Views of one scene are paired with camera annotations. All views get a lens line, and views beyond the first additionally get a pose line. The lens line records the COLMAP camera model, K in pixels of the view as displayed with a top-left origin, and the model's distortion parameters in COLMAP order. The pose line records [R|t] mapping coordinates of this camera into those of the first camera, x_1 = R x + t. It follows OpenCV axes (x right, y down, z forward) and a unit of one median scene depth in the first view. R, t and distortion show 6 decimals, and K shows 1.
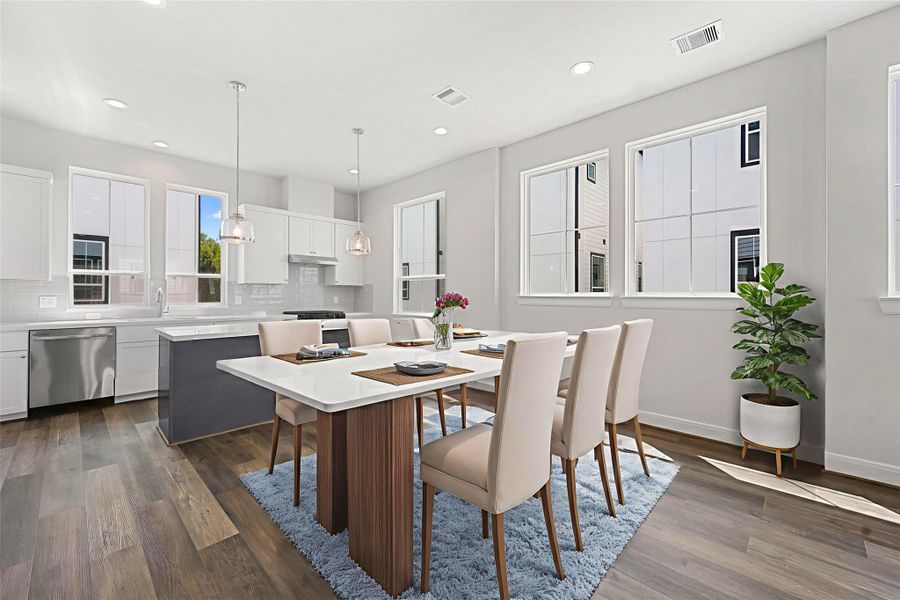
lens RADIAL K [[366.0, 0, 449.5], [0, 366.0, 296.3], [0, 0, 1]] dist [0.010624, -0.000755]
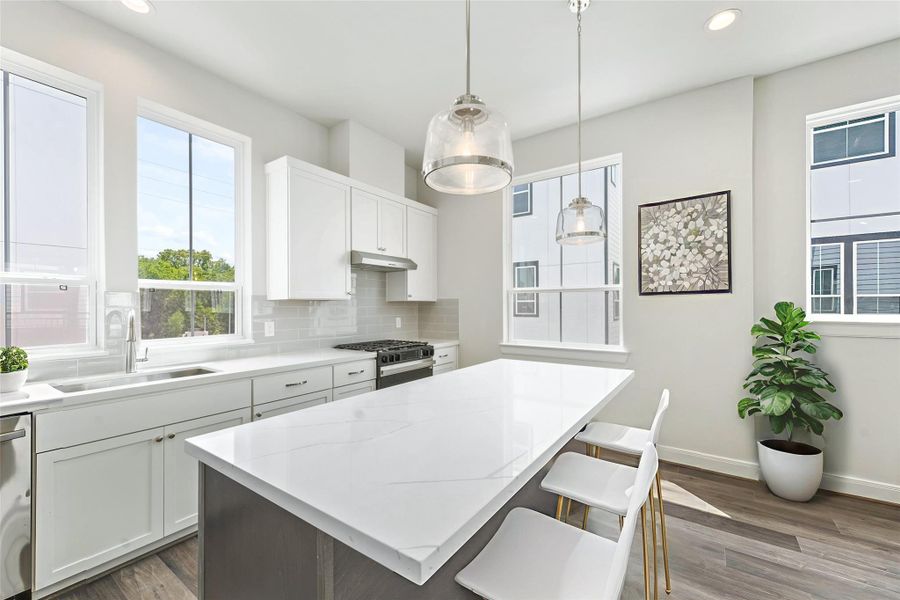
lens RADIAL K [[366.0, 0, 445.7], [0, 366.0, 304.3], [0, 0, 1]] dist [0.010624, -0.000755]
pose [[0.990721, 0.005014, 0.135822, -0.328260], [-0.004552, 0.999983, -0.003712, -0.022926], [-0.135838, 0.003059, 0.990726, 0.349480]]
